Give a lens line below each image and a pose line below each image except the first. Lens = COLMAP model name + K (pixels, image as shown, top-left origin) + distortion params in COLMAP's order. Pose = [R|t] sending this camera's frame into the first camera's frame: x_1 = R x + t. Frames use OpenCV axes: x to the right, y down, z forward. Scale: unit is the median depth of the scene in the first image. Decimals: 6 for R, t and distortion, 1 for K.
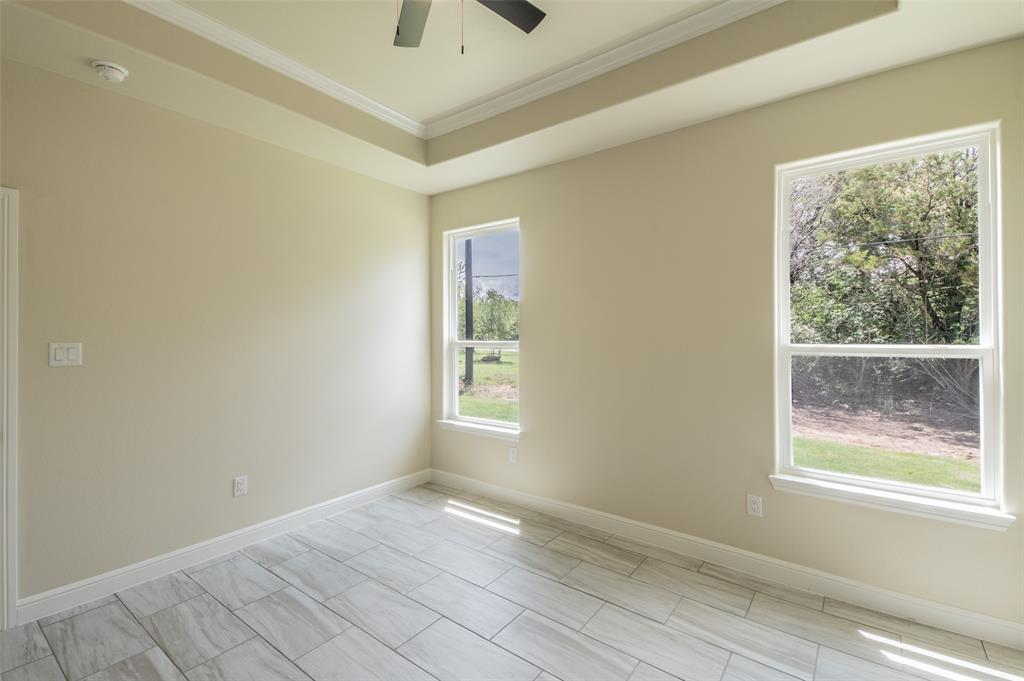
lens RADIAL K [[465.6, 0, 514.9], [0, 465.6, 329.5], [0, 0, 1]] dist [0.019813, -0.000411]
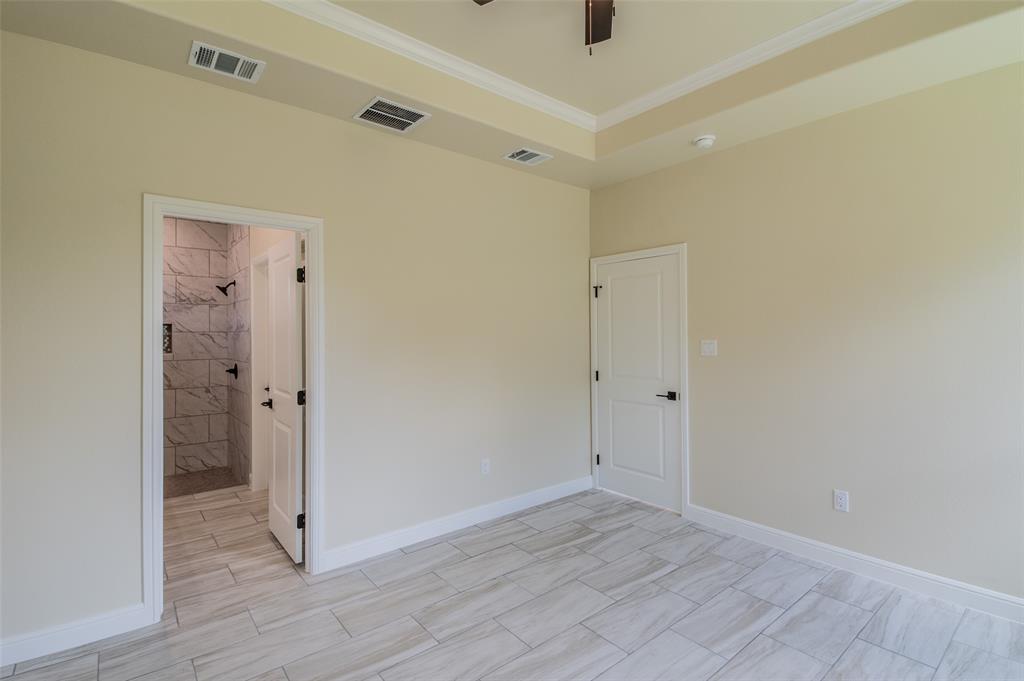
lens RADIAL K [[465.6, 0, 514.9], [0, 465.6, 329.5], [0, 0, 1]] dist [0.019813, -0.000411]
pose [[-0.209857, -0.016658, -0.977590, 0.552665], [0.004556, 0.999827, -0.018014, 0.019173], [0.977722, -0.008234, -0.209744, 0.710738]]
